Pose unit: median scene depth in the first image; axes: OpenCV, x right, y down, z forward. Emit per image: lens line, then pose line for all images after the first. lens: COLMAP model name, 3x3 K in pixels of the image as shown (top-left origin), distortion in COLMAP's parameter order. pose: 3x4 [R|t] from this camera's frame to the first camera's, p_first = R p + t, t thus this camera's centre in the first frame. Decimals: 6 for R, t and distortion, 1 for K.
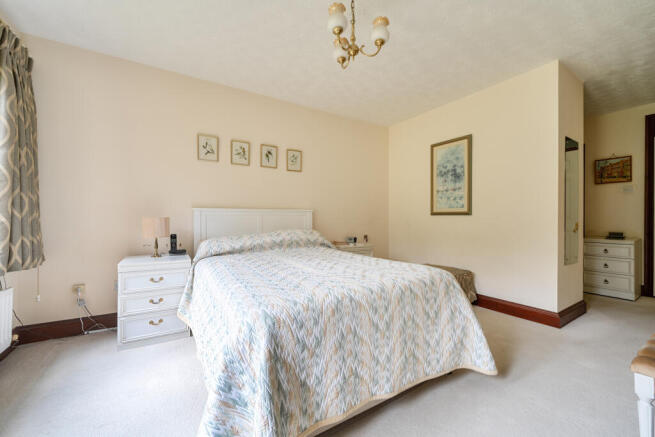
lens RADIAL K [[244.1, 0, 327.5], [0, 244.1, 218.5], [0, 0, 1]] dist [-0.000356, 0.000014]
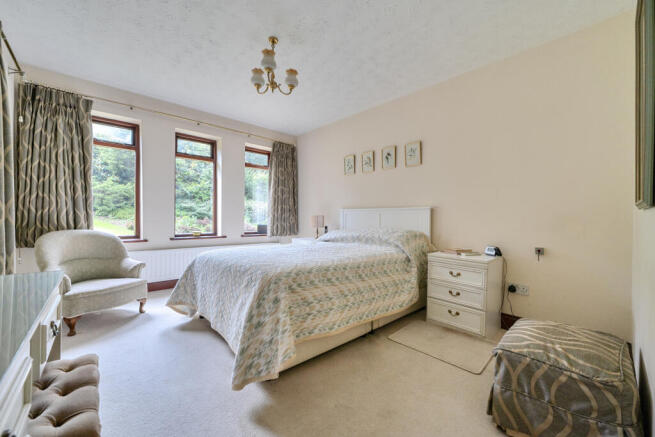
lens RADIAL K [[258.1, 0, 327.5], [0, 258.1, 218.5], [0, 0, 1]] dist [0.000354, 0.000080]
pose [[0.206839, 0.007414, -0.978347, 0.801132], [-0.010910, 0.999927, 0.005271, 0.003626], [0.978314, 0.009583, 0.206904, 0.520324]]
